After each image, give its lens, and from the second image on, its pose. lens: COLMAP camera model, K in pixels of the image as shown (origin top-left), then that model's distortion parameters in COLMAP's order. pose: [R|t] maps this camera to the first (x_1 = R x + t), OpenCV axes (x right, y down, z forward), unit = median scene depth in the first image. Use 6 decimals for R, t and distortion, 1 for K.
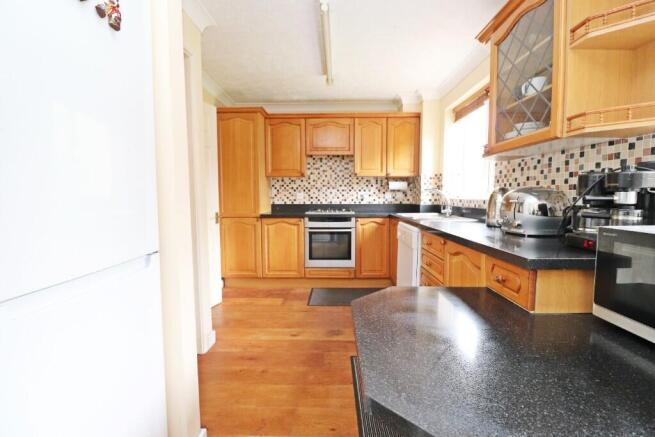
lens RADIAL K [[307.2, 0, 318.6], [0, 307.2, 217.8], [0, 0, 1]] dist [0.001787, -0.014963]
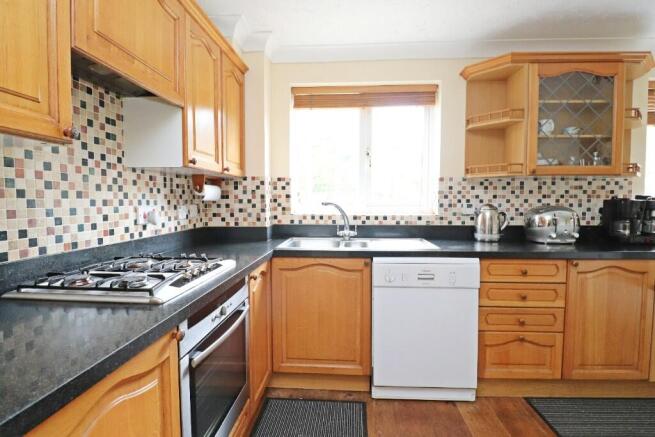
lens RADIAL K [[323.2, 0, 332.8], [0, 323.2, 215.8], [0, 0, 1]] dist [0.001998, -0.017224]
pose [[-0.000634, -0.047295, 0.998881, -0.282919], [0.071670, 0.996310, 0.047219, -0.081656], [-0.997428, 0.071620, 0.002758, 0.838268]]
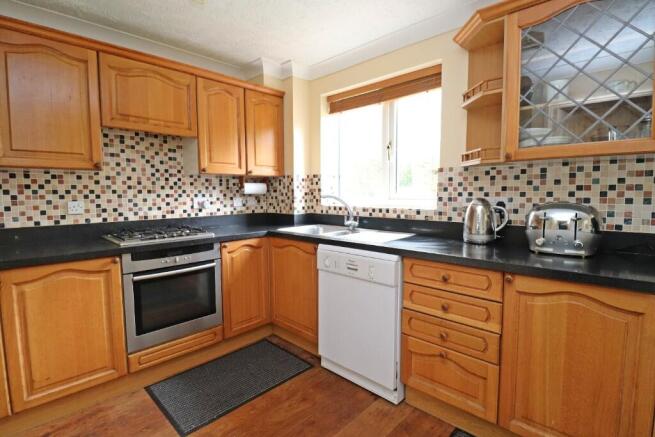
lens RADIAL K [[323.2, 0, 332.8], [0, 323.2, 215.8], [0, 0, 1]] dist [0.001998, -0.017224]
pose [[0.648328, -0.058673, 0.759097, -0.205402], [0.058984, 0.997900, 0.026754, -0.053461], [-0.759073, 0.027429, 0.650427, 0.394844]]
